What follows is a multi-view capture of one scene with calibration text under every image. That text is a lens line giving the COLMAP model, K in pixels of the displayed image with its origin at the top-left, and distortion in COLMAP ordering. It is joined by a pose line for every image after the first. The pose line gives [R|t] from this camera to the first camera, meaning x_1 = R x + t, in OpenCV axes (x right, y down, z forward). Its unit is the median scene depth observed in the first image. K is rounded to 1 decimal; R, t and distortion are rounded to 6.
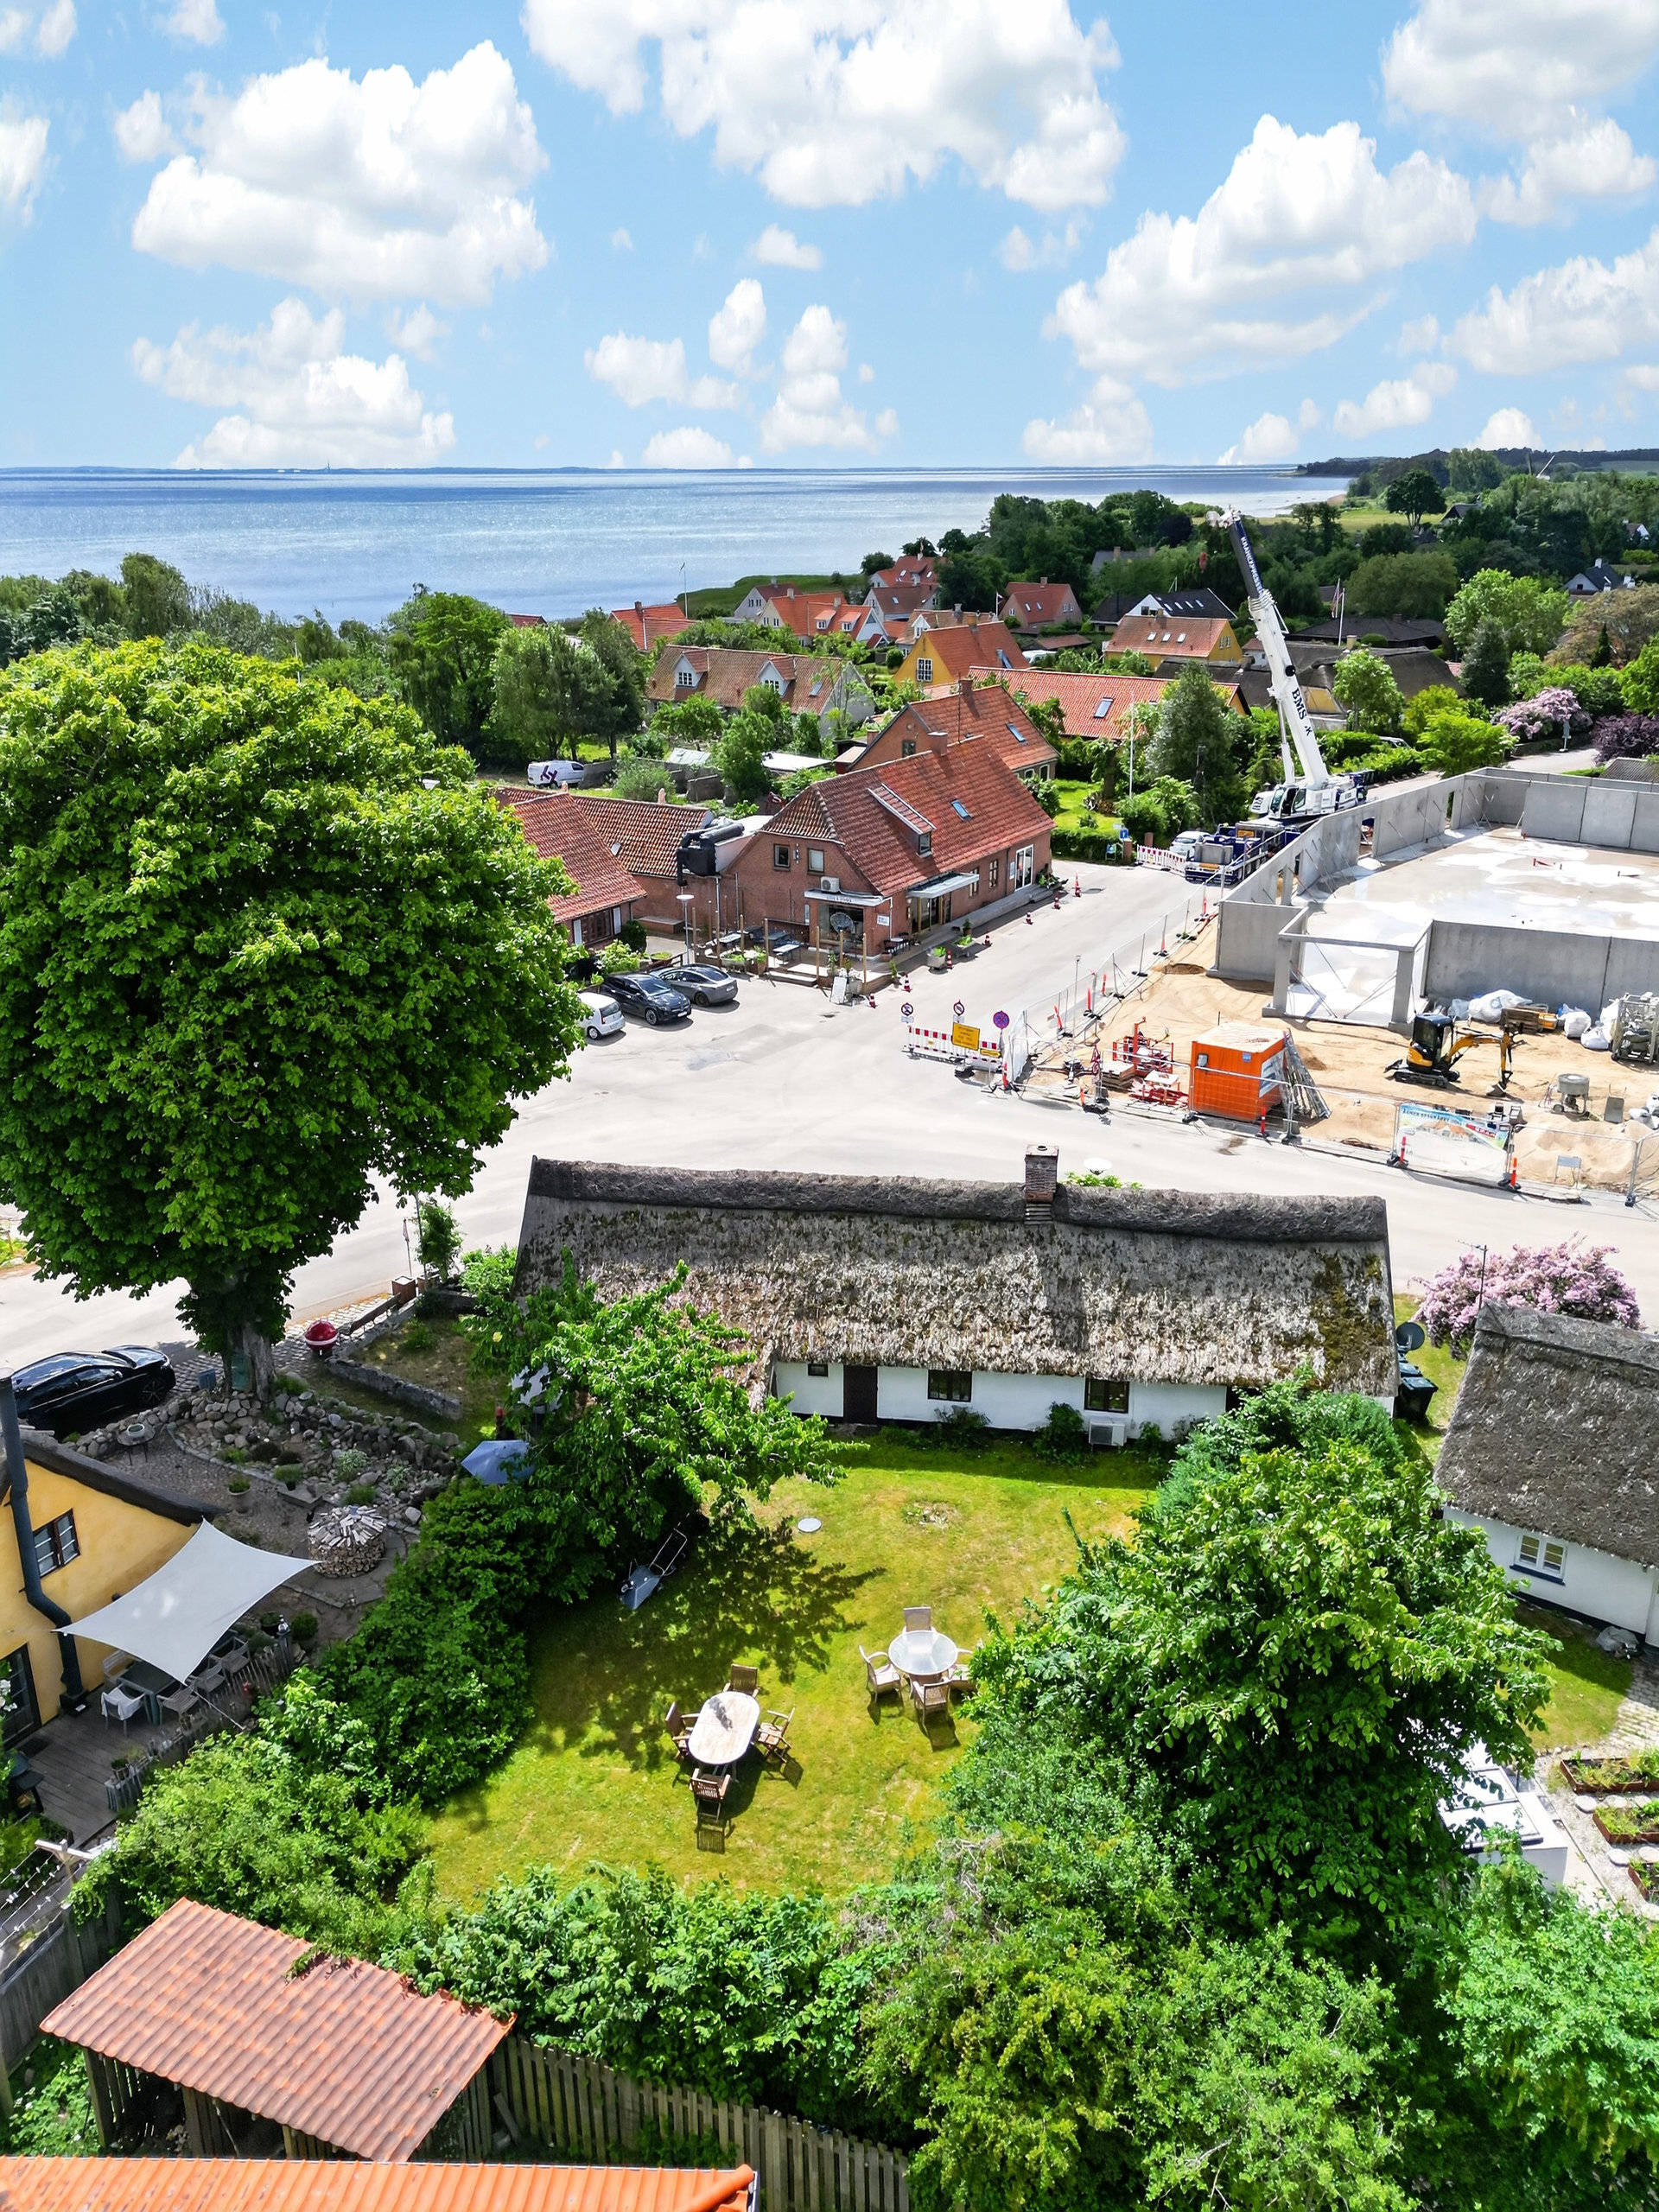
lens RADIAL K [[1741.7, 0, 815.6], [0, 1741.7, 1075.4], [0, 0, 1]] dist [0.090395, -0.107345]
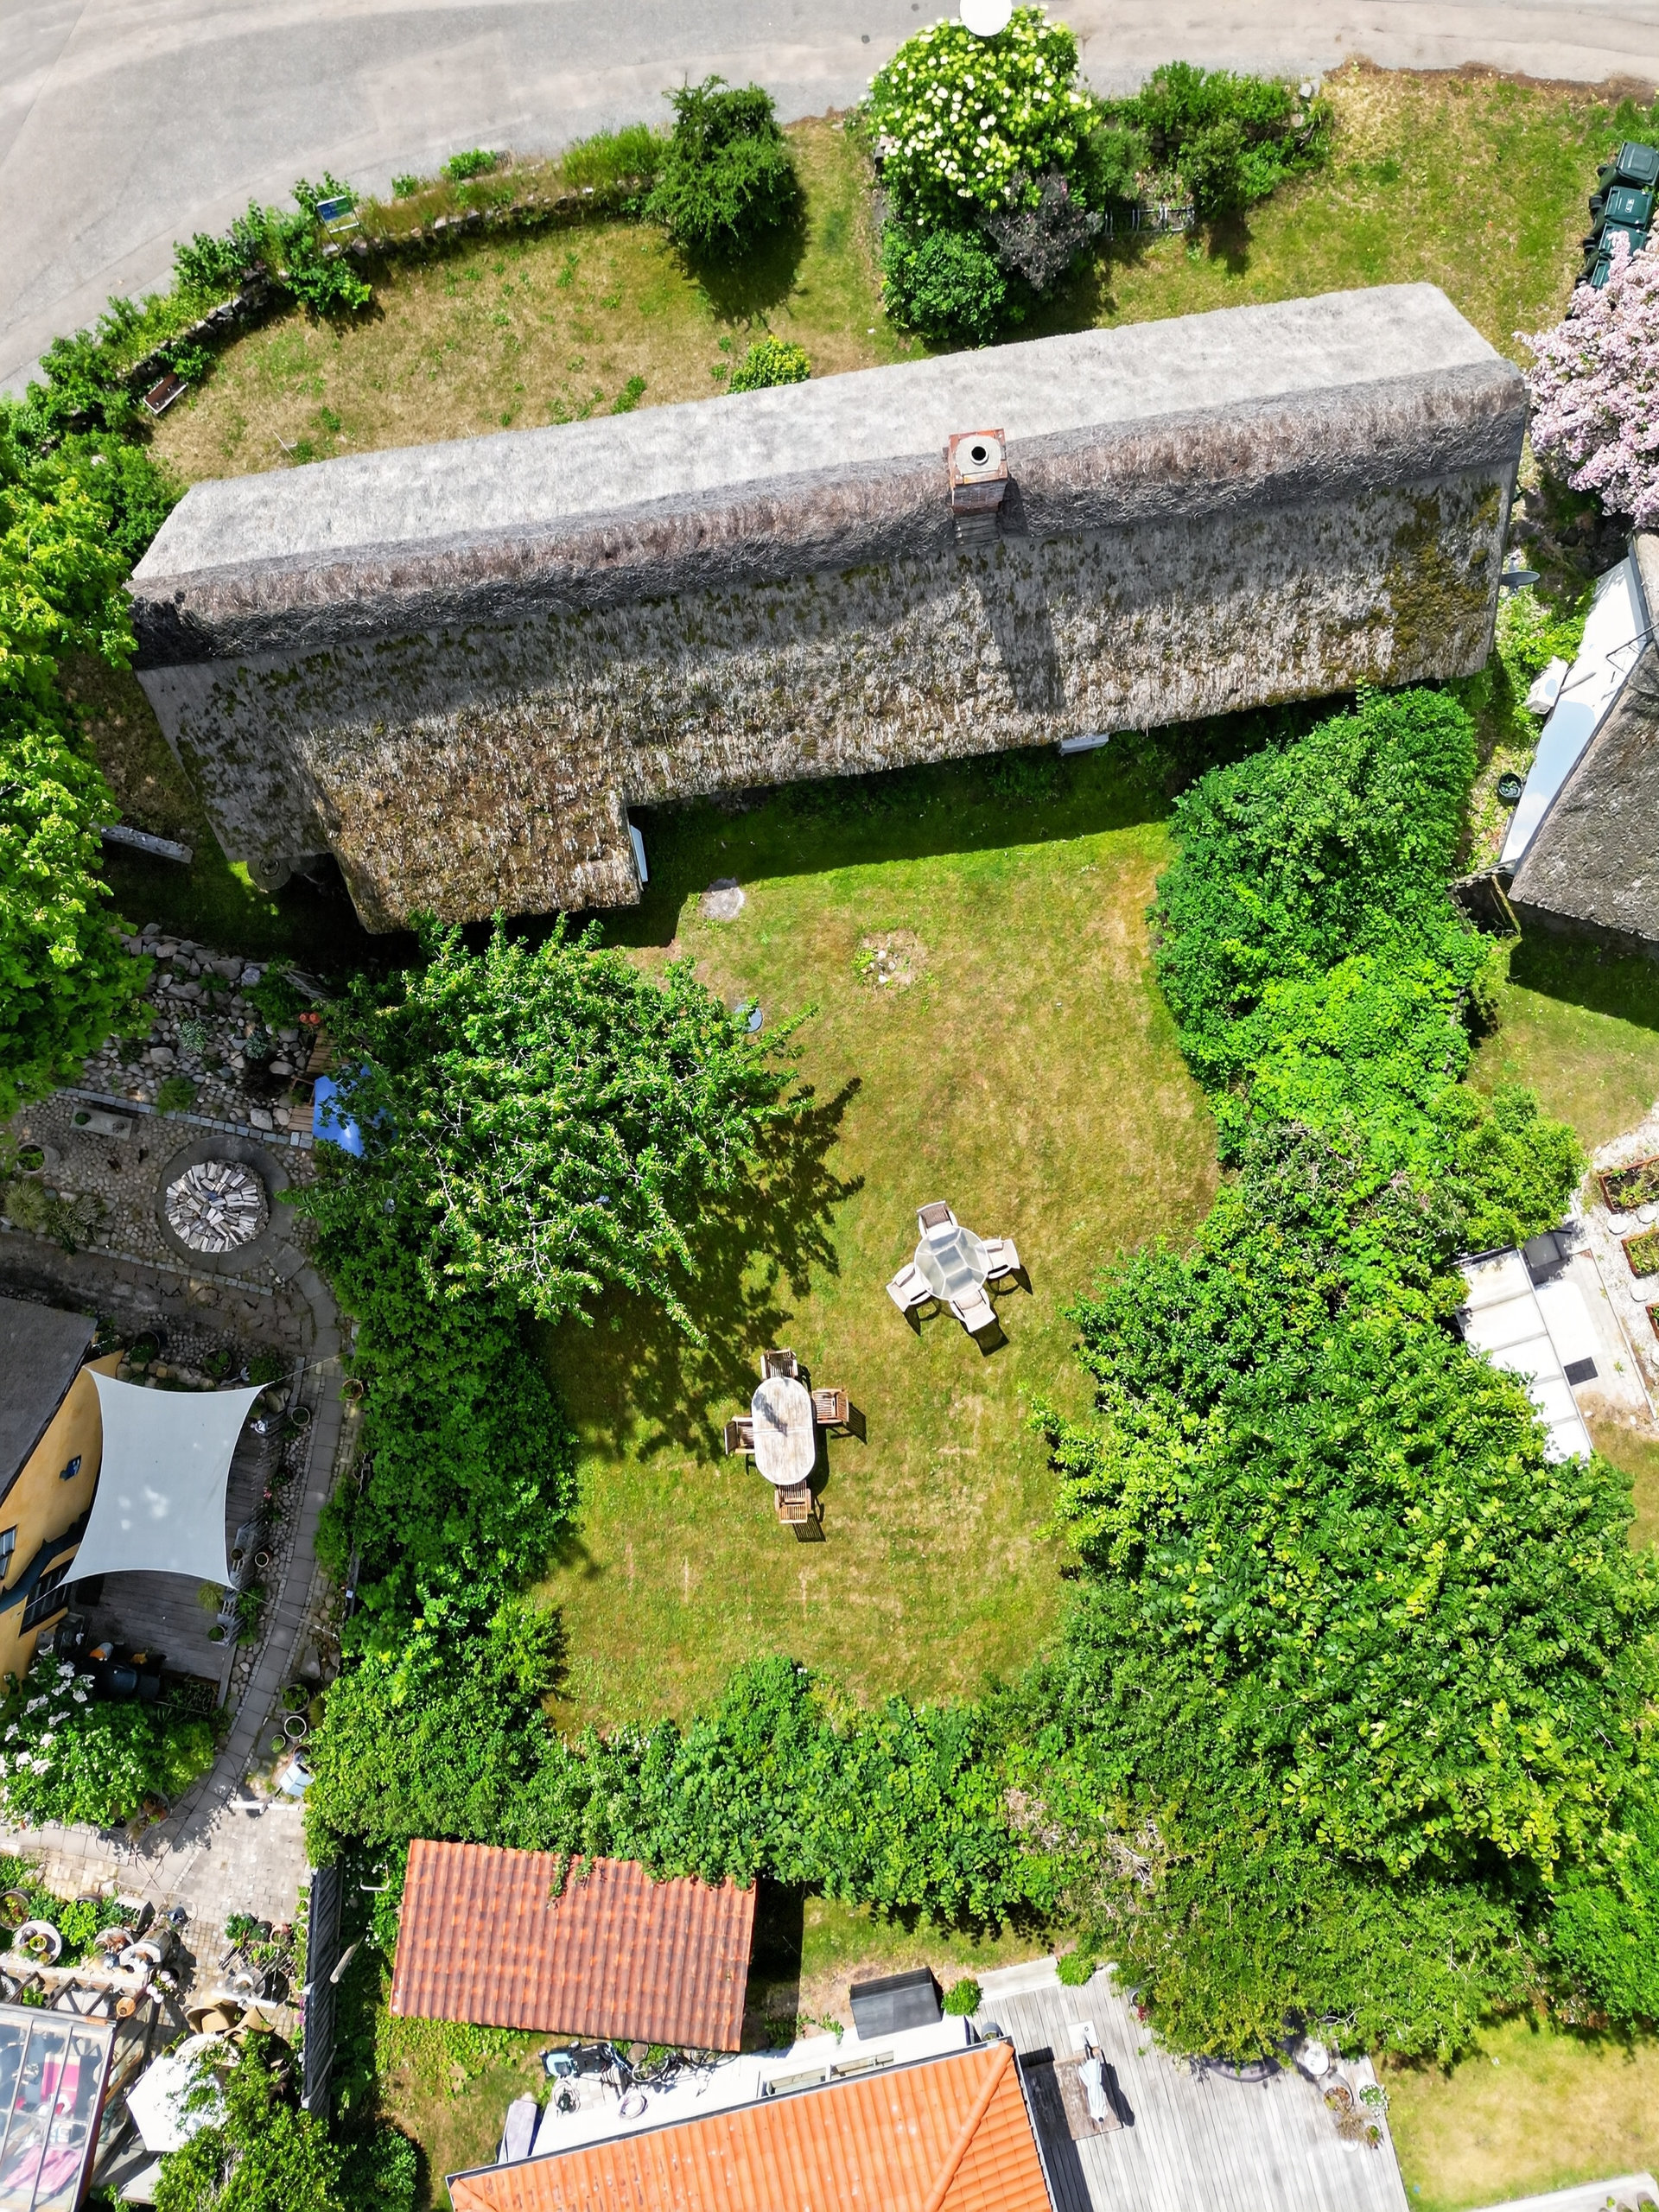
lens RADIAL K [[1741.7, 0, 831.0], [0, 1741.7, 1120.4], [0, 0, 1]] dist [0.090395, -0.107345]
pose [[0.955740, -0.294185, -0.004086, 0.021812], [0.098570, 0.307086, 0.946563, -0.463010], [-0.277210, -0.905071, 0.322492, 0.655669]]
